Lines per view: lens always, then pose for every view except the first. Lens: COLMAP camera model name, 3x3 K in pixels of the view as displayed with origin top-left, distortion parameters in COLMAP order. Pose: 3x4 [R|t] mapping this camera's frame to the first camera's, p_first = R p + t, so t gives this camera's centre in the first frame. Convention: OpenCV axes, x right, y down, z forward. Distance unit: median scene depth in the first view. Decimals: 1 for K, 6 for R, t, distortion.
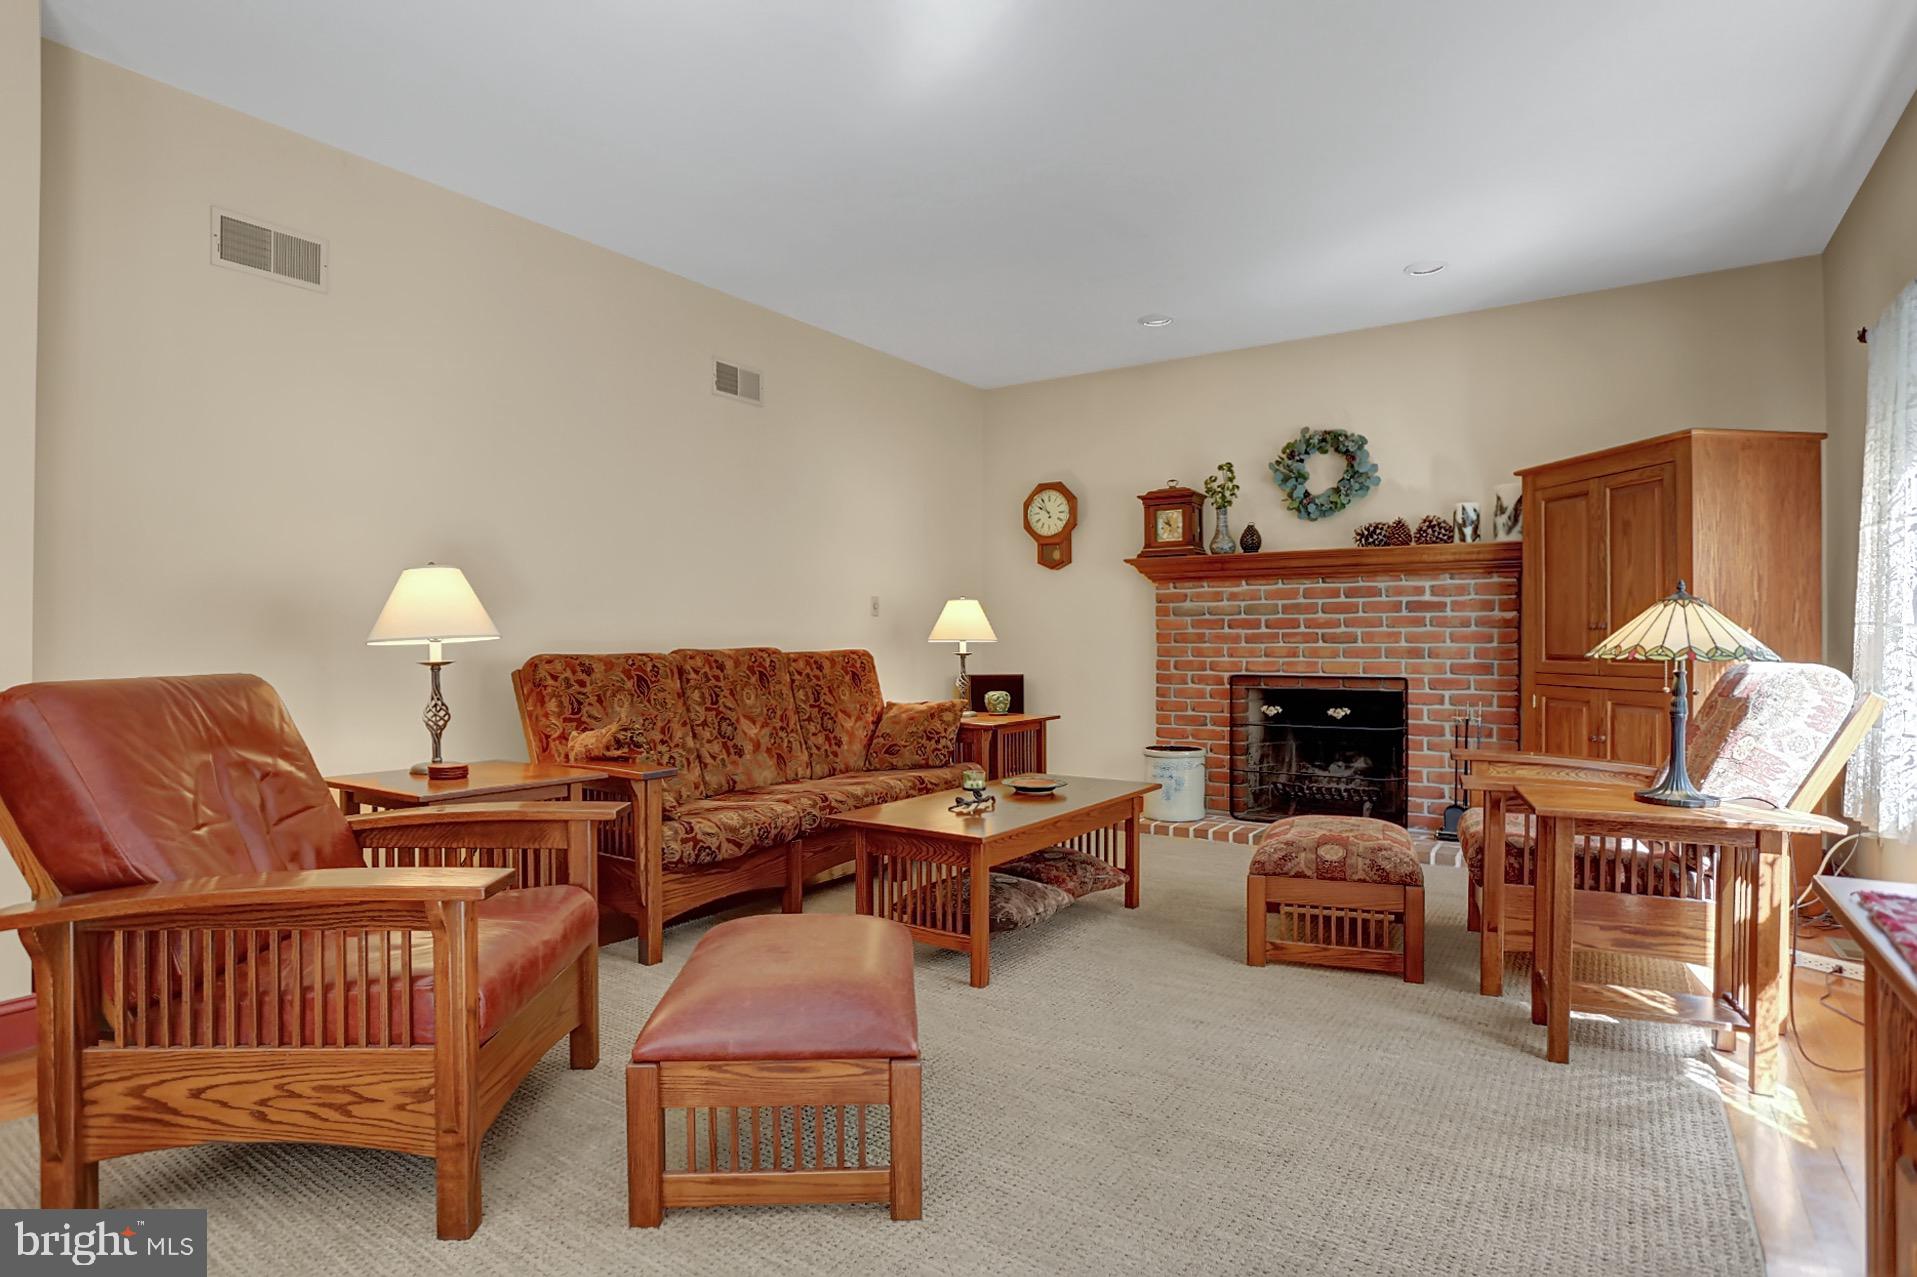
lens RADIAL K [[989.0, 0, 946.1], [0, 989.0, 642.9], [0, 0, 1]] dist [-0.067016, 0.026642]
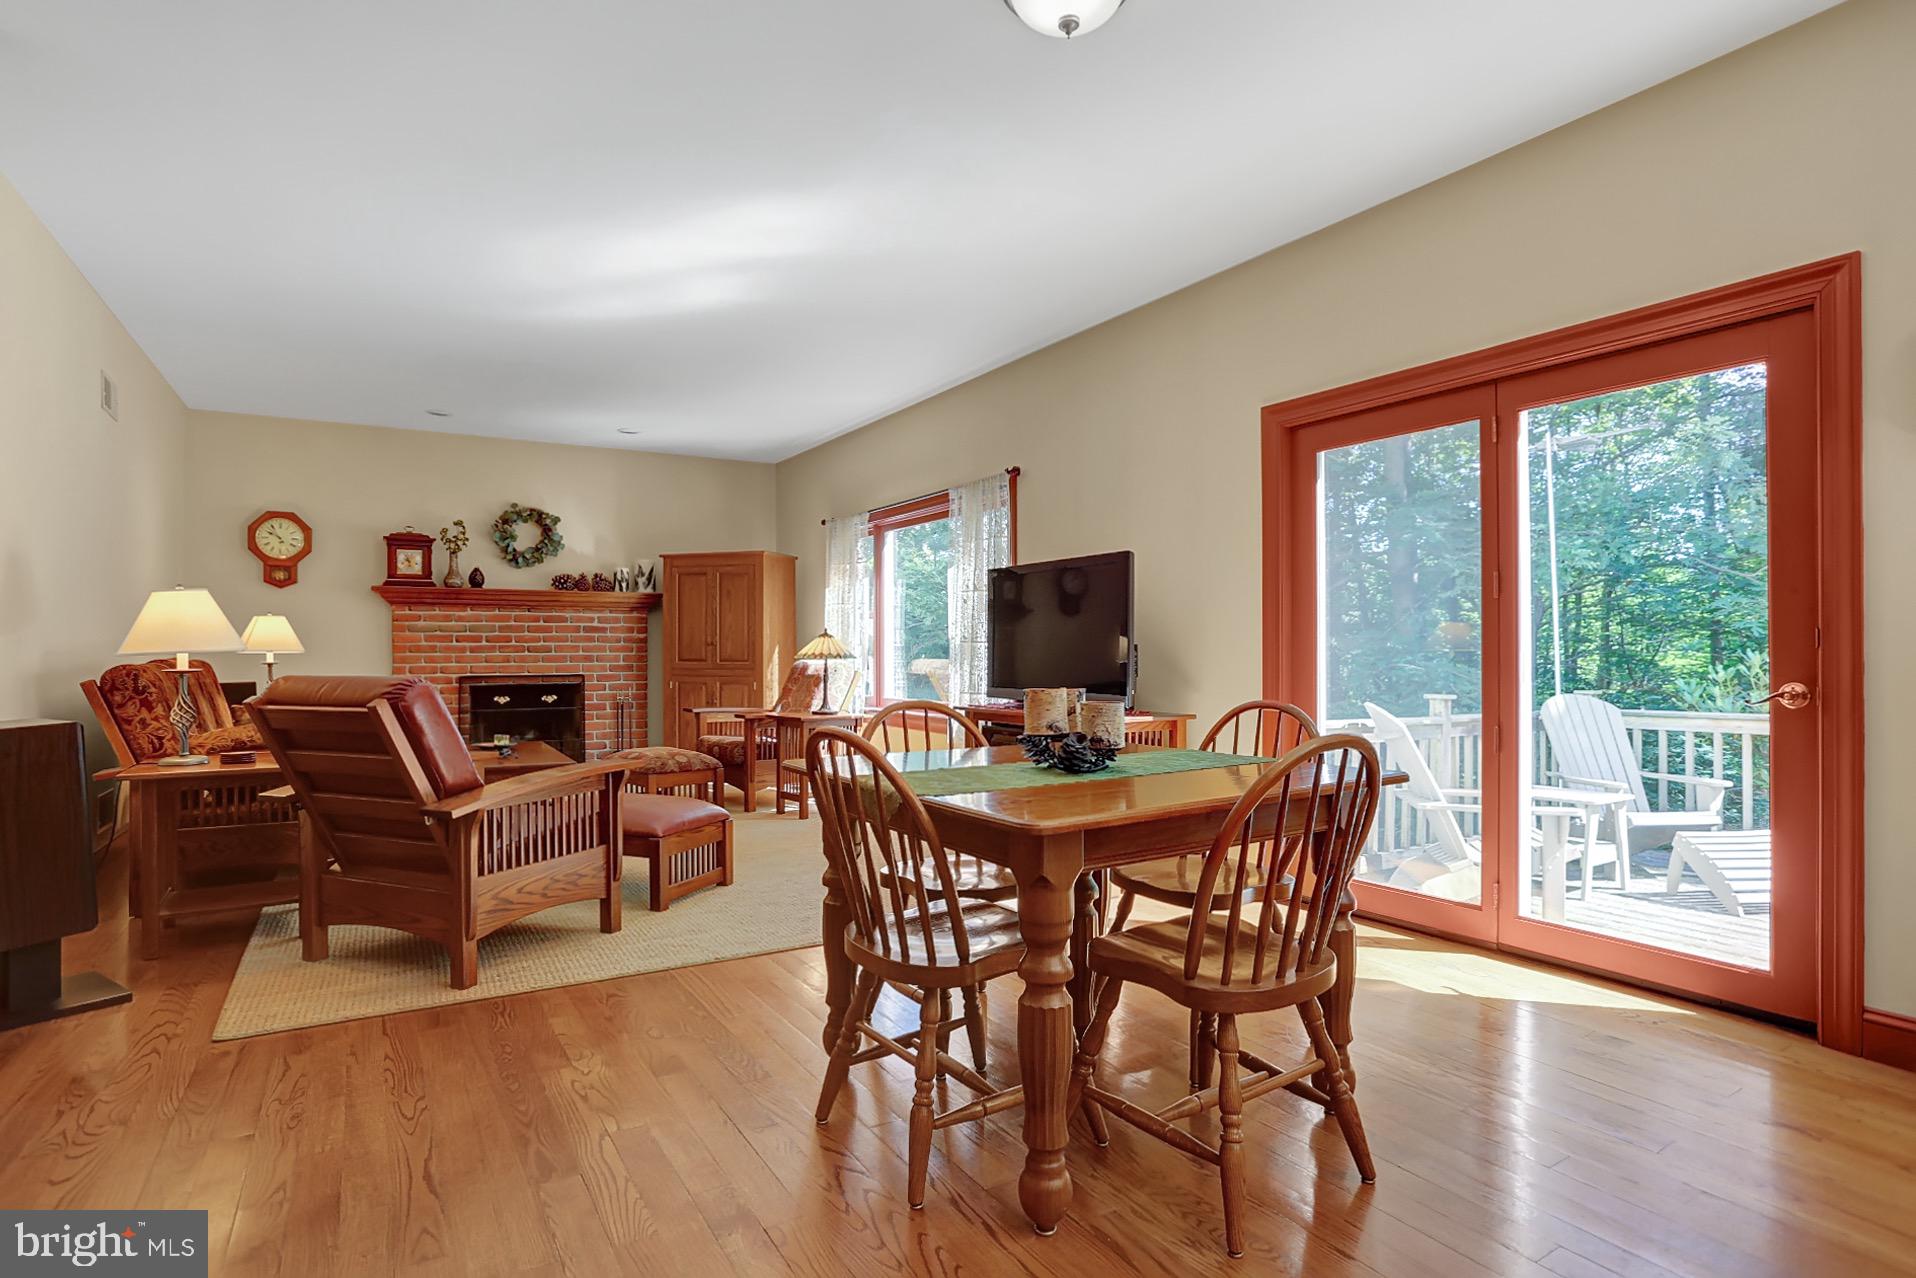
lens RADIAL K [[988.4, 0, 945.7], [0, 988.4, 643.4], [0, 0, 1]] dist [-0.067016, 0.026642]
pose [[0.423665, 0.004502, 0.905808, -0.697954], [0.001189, 0.999984, -0.005526, -0.004939], [-0.905818, 0.003418, 0.423653, -0.195443]]
